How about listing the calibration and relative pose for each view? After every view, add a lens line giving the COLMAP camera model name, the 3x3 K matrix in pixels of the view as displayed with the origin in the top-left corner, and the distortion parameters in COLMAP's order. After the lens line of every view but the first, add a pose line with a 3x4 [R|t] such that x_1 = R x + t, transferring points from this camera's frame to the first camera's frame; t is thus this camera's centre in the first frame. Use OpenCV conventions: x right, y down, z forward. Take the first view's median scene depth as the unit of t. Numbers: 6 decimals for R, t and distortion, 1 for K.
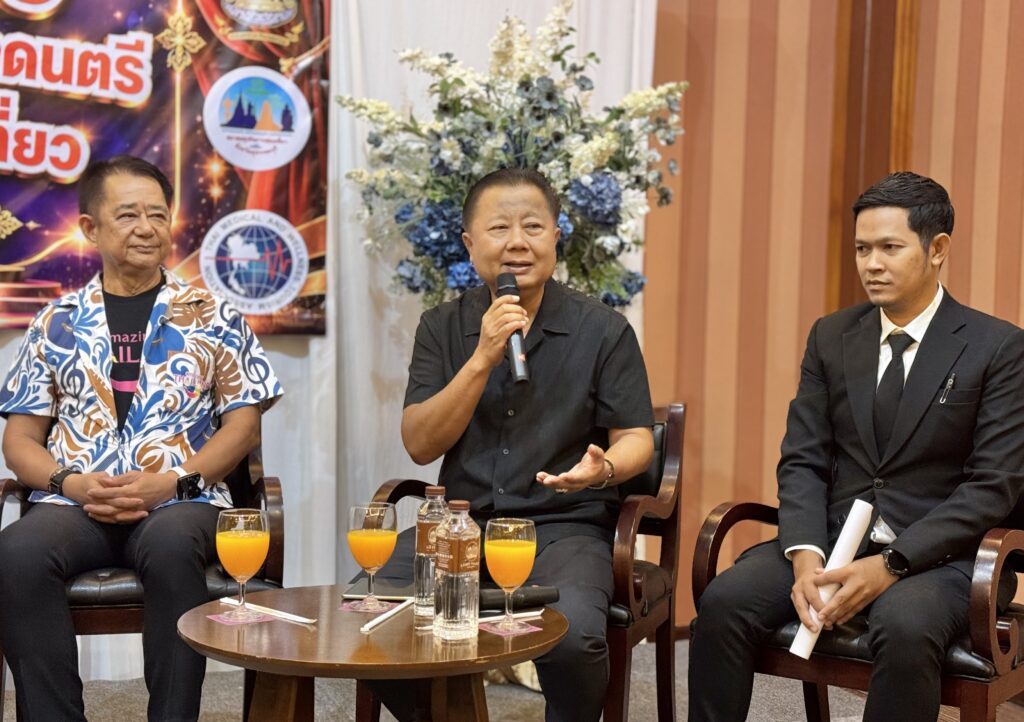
lens RADIAL K [[1631.1, 0, 534.9], [0, 1631.1, 345.1], [0, 0, 1]] dist [0.152498, -0.075609]
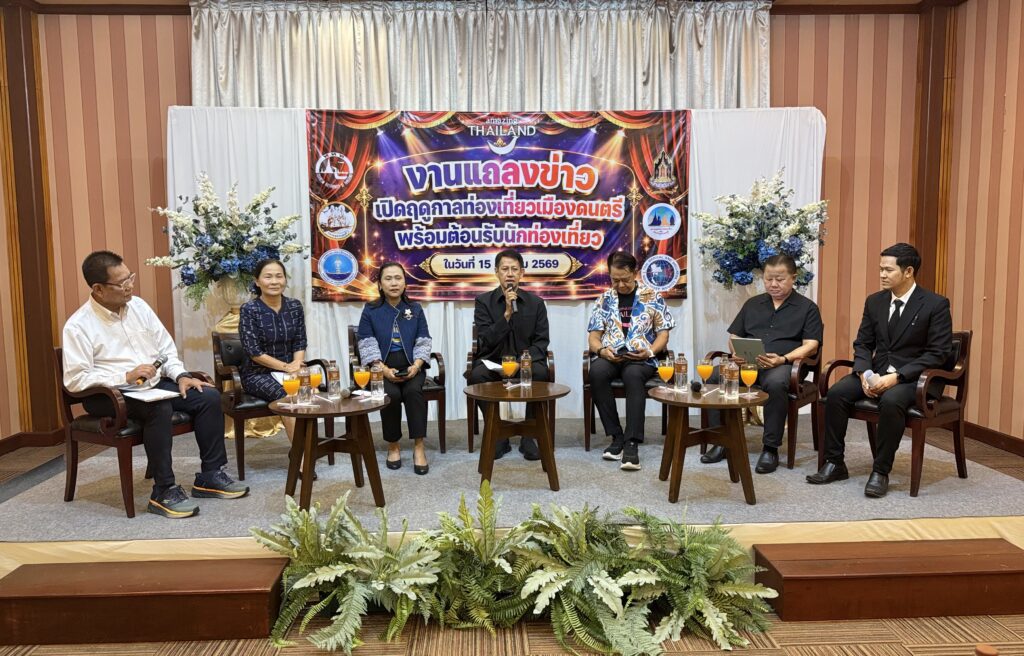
lens RADIAL K [[727.1, 0, 506.5], [0, 727.1, 340.2], [0, 0, 1]] dist [0.082820, -0.001899]
pose [[0.934169, -0.002779, -0.356820, 0.029085], [0.027186, 0.997617, 0.063405, -0.024129], [0.355793, -0.068932, 0.932019, -0.278239]]
